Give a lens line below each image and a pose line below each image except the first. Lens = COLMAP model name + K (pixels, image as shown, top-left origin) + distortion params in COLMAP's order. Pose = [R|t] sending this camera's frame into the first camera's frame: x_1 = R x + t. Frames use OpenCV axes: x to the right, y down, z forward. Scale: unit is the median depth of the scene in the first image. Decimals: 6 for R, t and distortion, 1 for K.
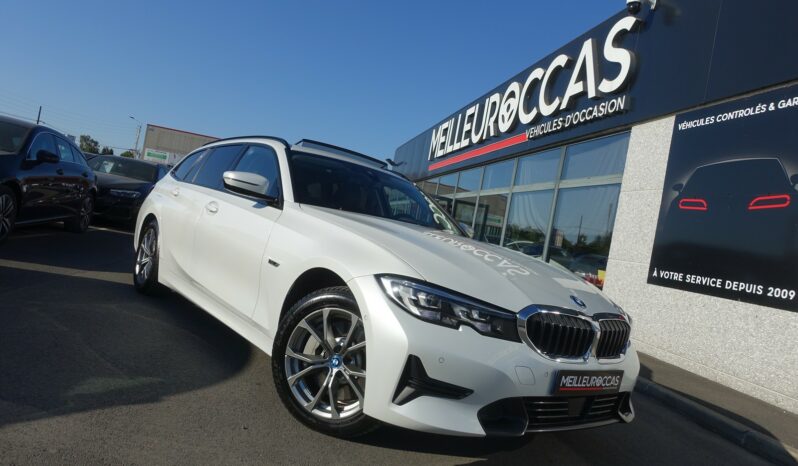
lens RADIAL K [[547.4, 0, 399.0], [0, 547.4, 233.0], [0, 0, 1]] dist [-0.001069, 0.001466]
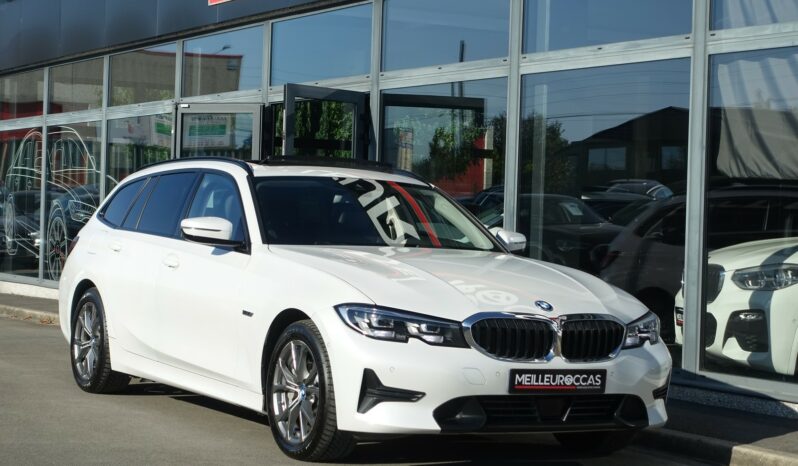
lens RADIAL K [[1621.3, 0, 399.0], [0, 1621.3, 233.0], [0, 0, 1]] dist [0.019103, -0.012438]
pose [[0.976271, -0.147767, -0.158301, 0.608933], [0.146162, 0.989020, -0.021800, 0.022041], [0.159784, -0.001855, 0.987150, -2.140735]]
